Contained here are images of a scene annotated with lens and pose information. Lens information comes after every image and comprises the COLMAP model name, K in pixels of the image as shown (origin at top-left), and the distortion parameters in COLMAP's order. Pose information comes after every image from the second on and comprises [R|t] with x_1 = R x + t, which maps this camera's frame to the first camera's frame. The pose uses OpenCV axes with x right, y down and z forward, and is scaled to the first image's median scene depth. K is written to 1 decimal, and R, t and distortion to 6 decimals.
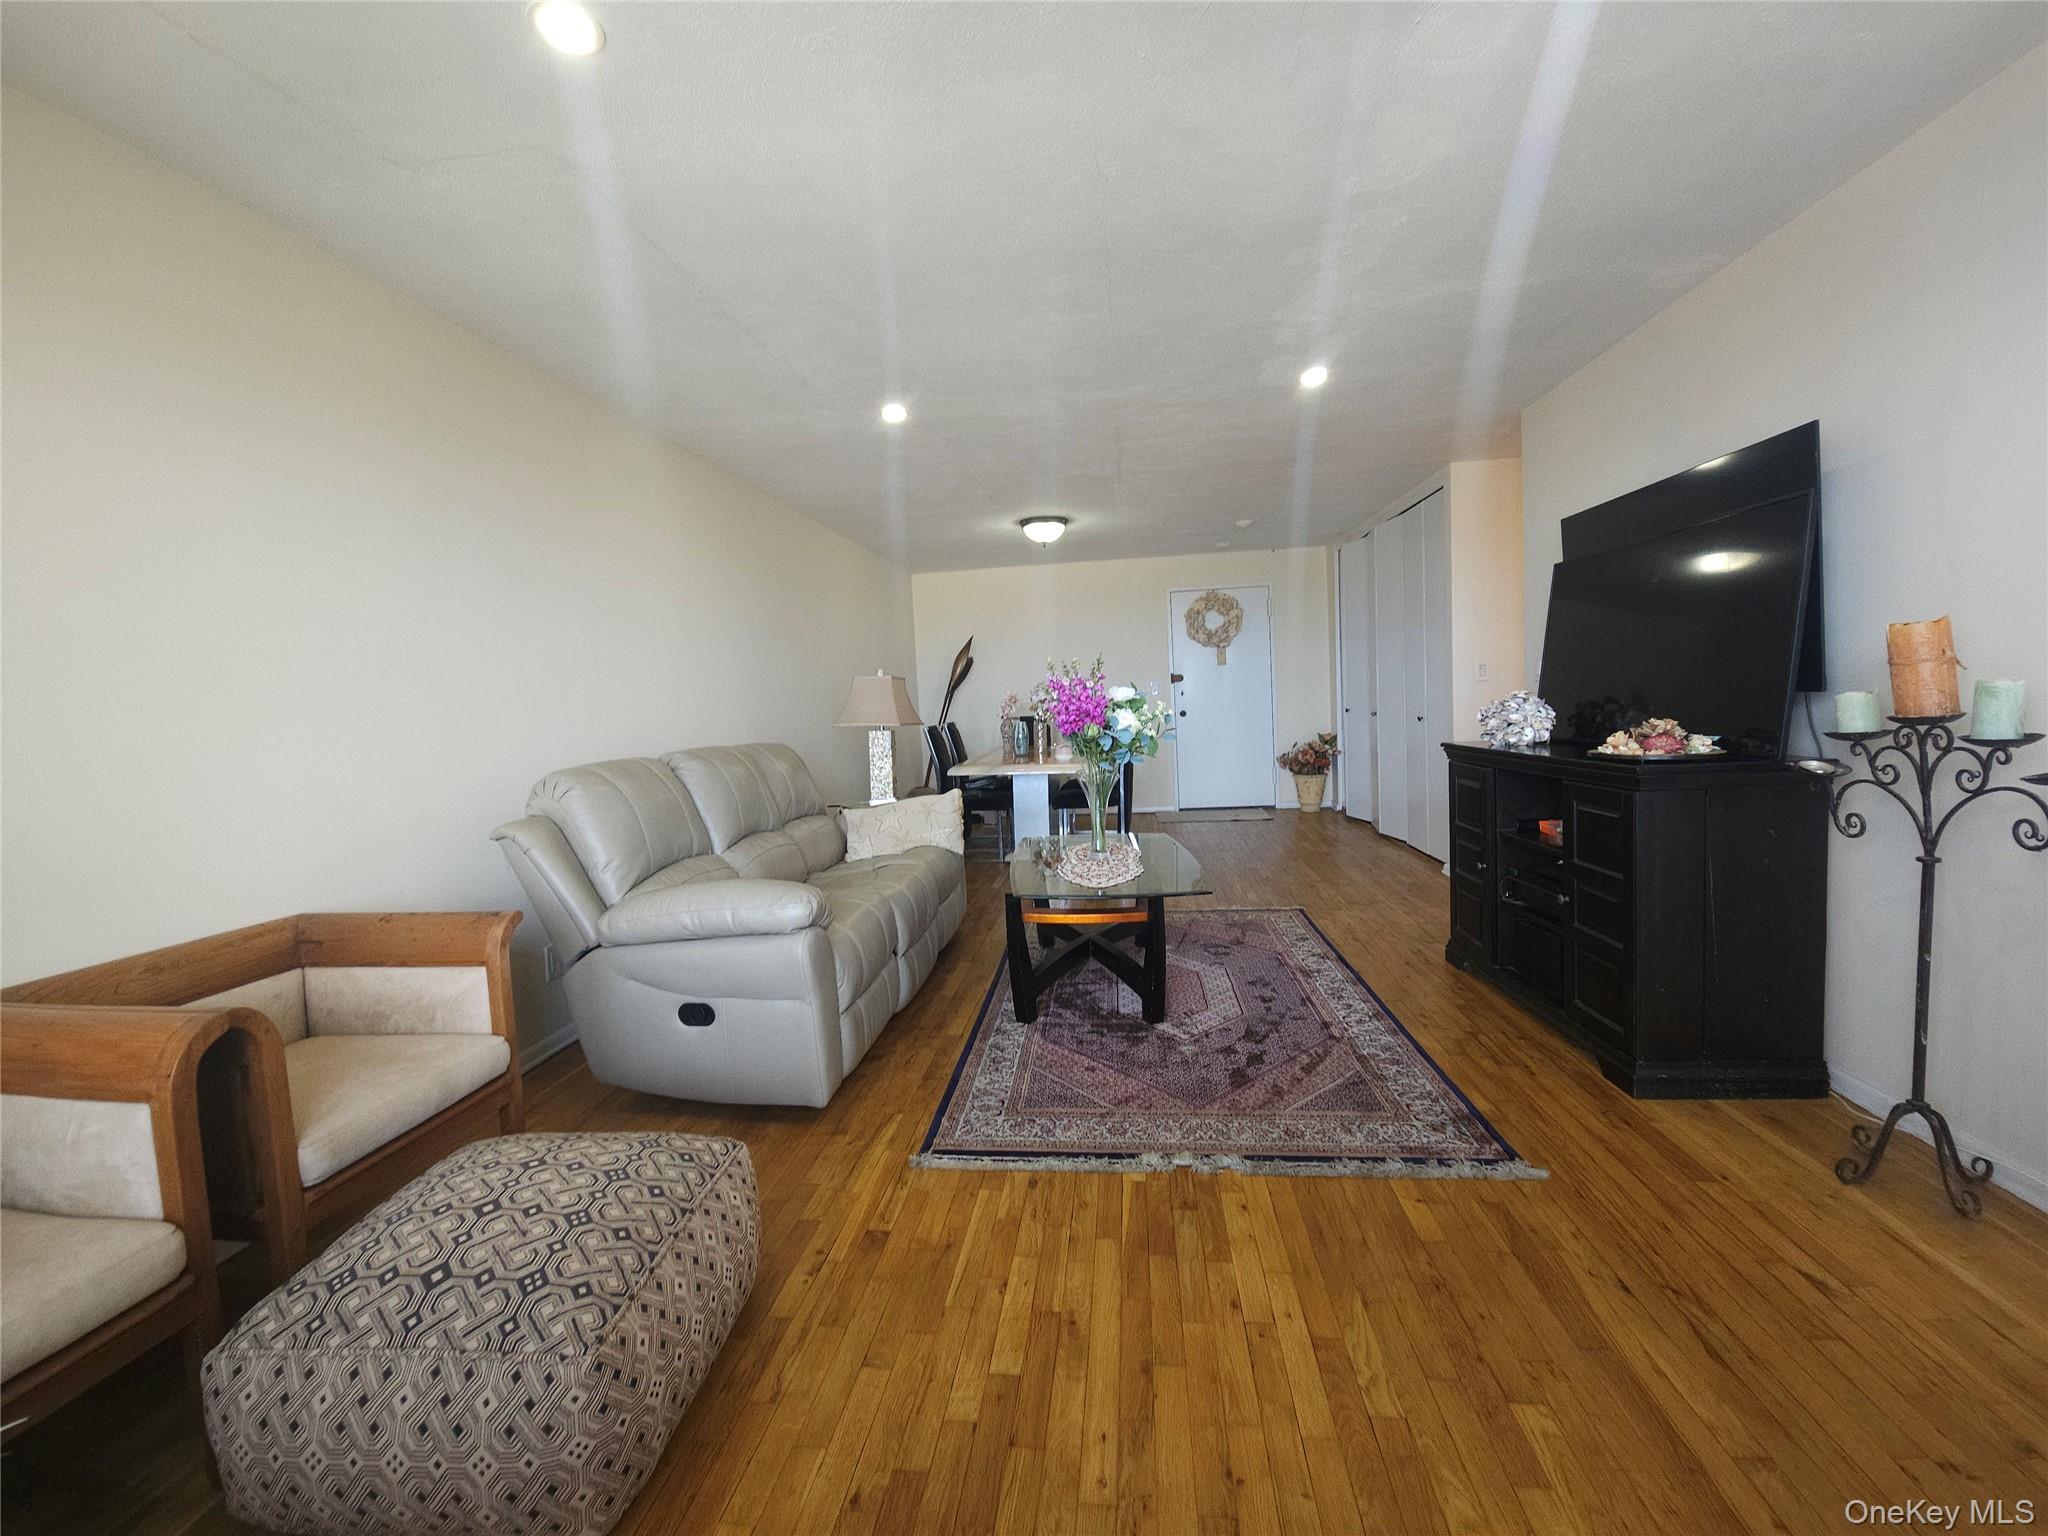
lens RADIAL K [[812.5, 0, 1032.8], [0, 812.5, 760.2], [0, 0, 1]] dist [0.034719, -0.023128]
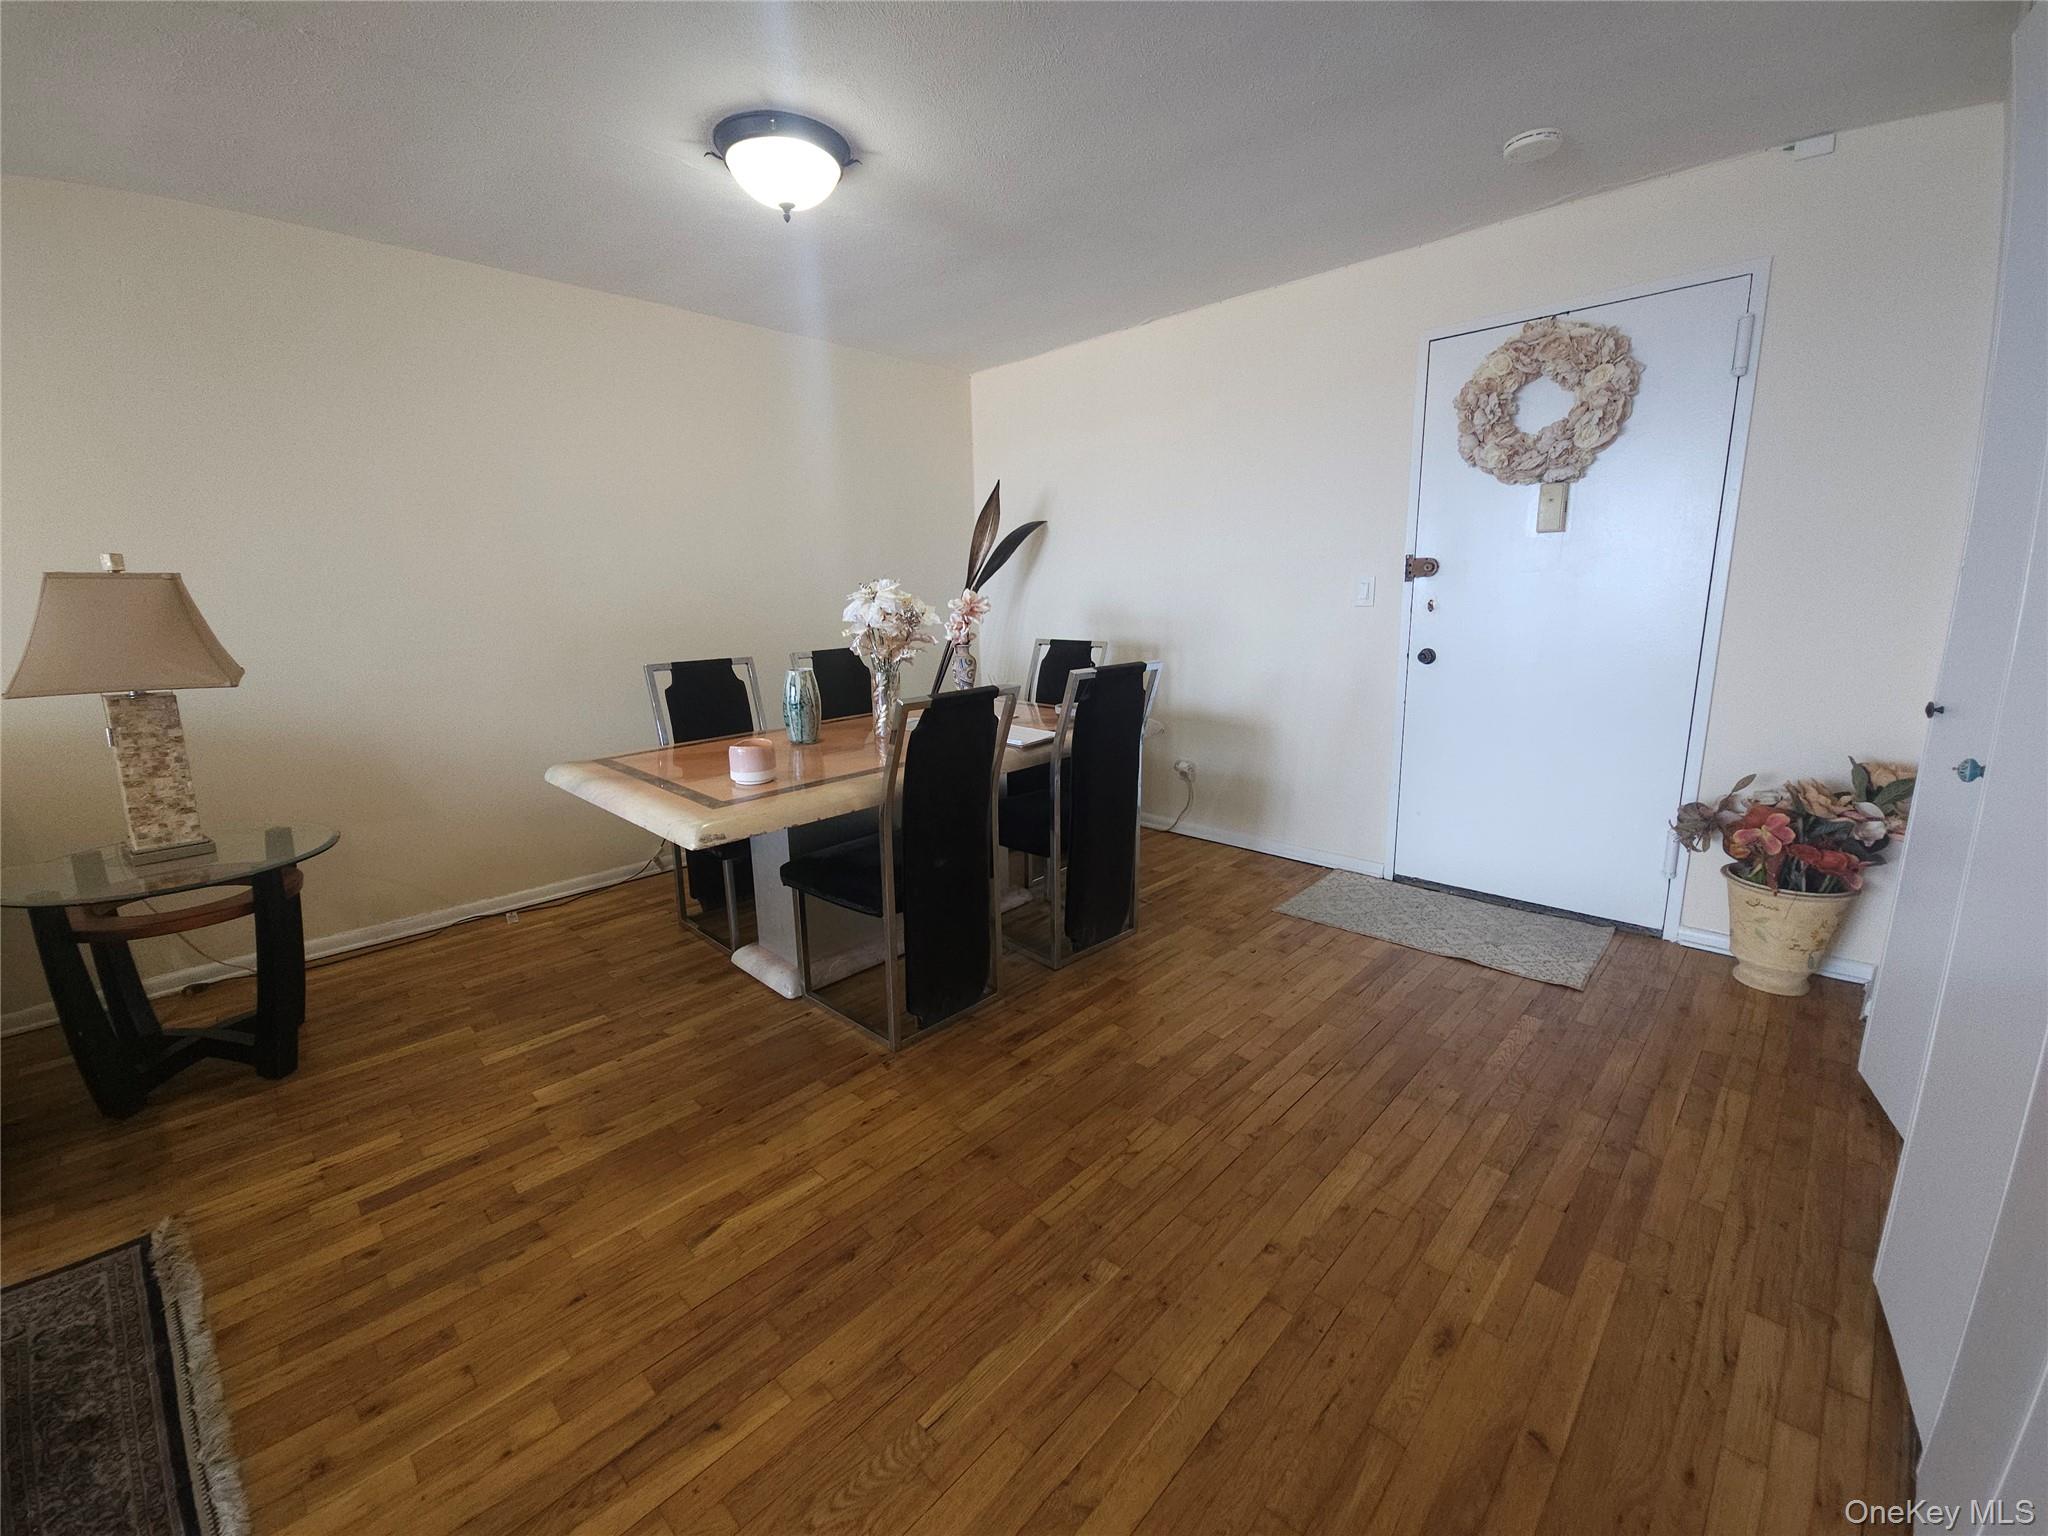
lens RADIAL K [[812.5, 0, 1032.8], [0, 812.5, 760.2], [0, 0, 1]] dist [0.034719, -0.023128]
pose [[0.809756, 0.155431, -0.565806, 0.271534], [-0.074499, 0.983708, 0.163612, -0.059683], [0.582018, -0.090334, 0.808143, 0.558121]]
